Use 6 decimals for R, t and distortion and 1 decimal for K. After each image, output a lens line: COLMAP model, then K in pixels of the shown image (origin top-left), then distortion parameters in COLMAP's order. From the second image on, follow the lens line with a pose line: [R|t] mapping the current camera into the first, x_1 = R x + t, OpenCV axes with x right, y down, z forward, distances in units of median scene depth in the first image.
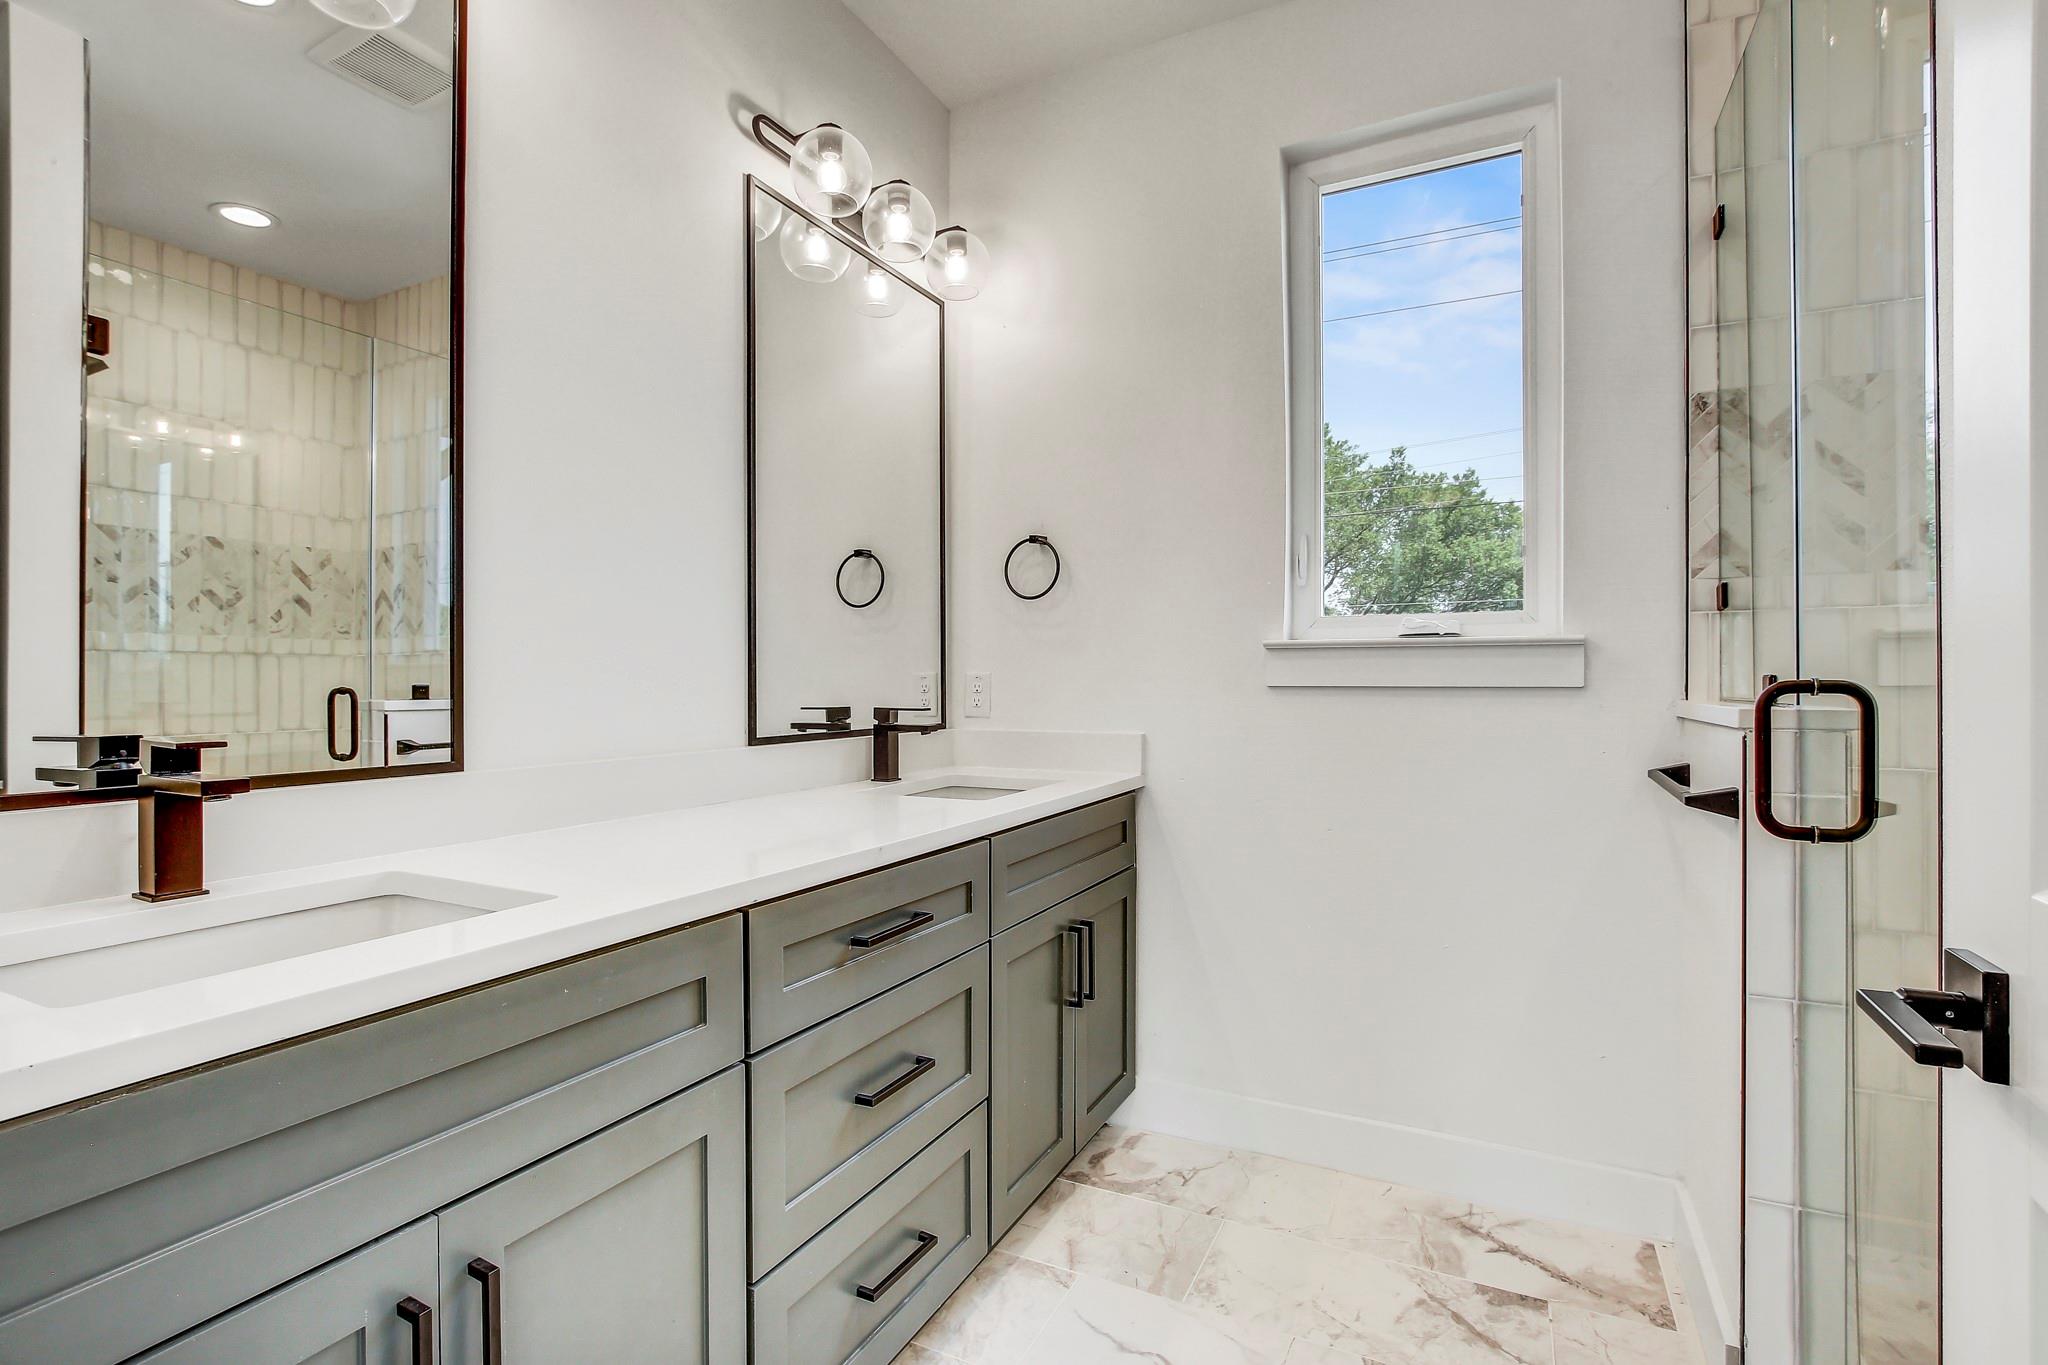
lens RADIAL K [[946.2, 0, 1022.2], [0, 946.2, 688.1], [0, 0, 1]] dist [-0.014844, 0.000643]
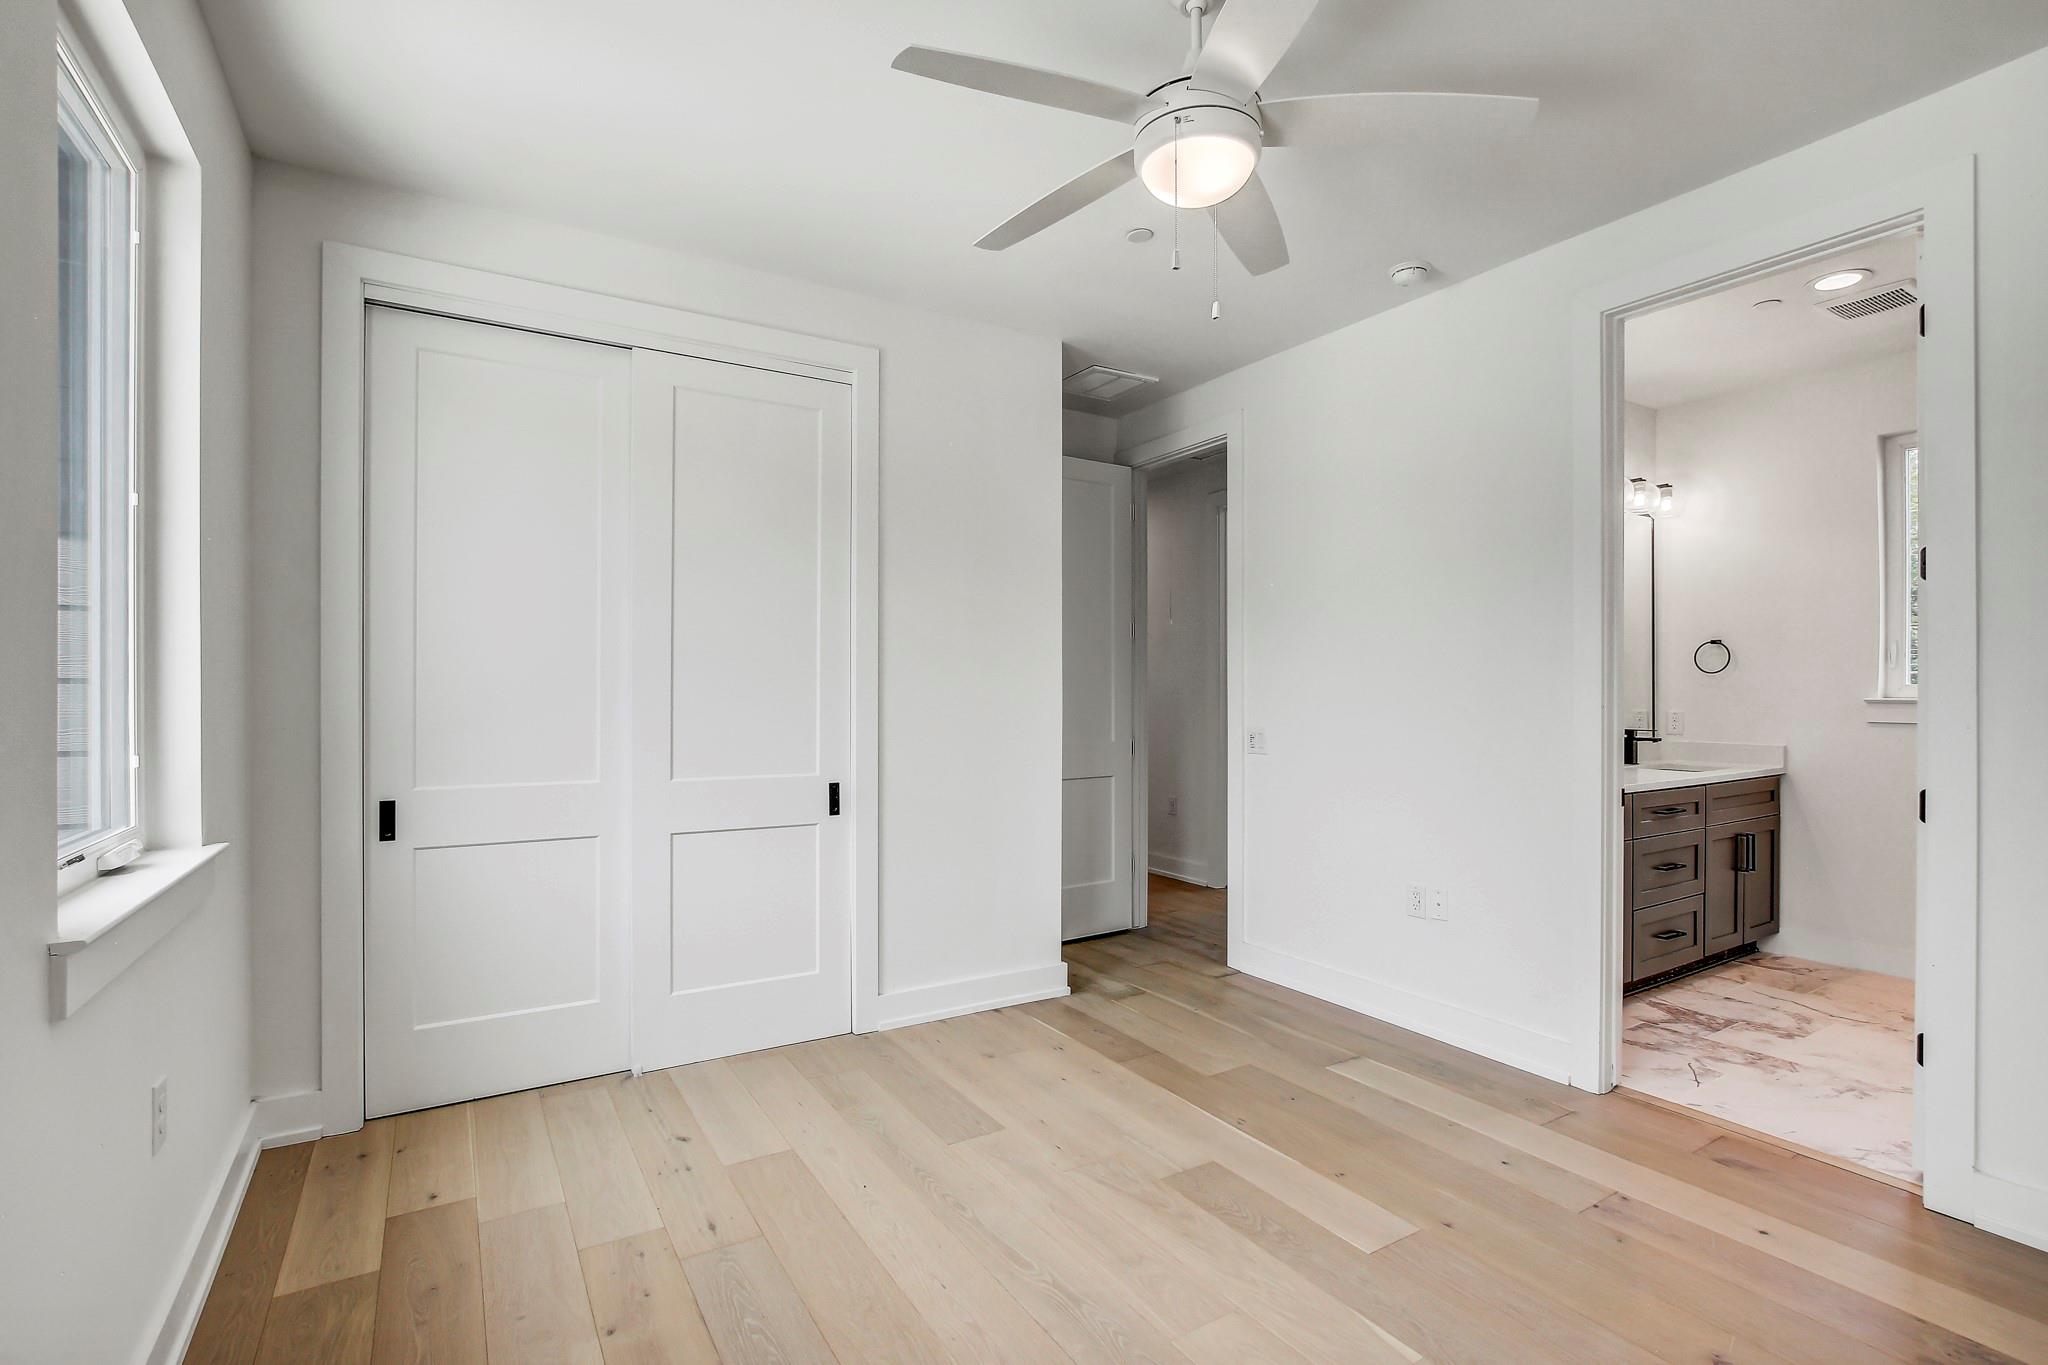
lens RADIAL K [[946.2, 0, 1022.2], [0, 946.2, 688.1], [0, 0, 1]] dist [-0.014844, 0.000643]
pose [[0.853127, 0.003556, -0.521691, -0.203612], [-0.006320, 0.999974, -0.003518, -0.051191], [0.521665, 0.006298, 0.853127, -1.445783]]
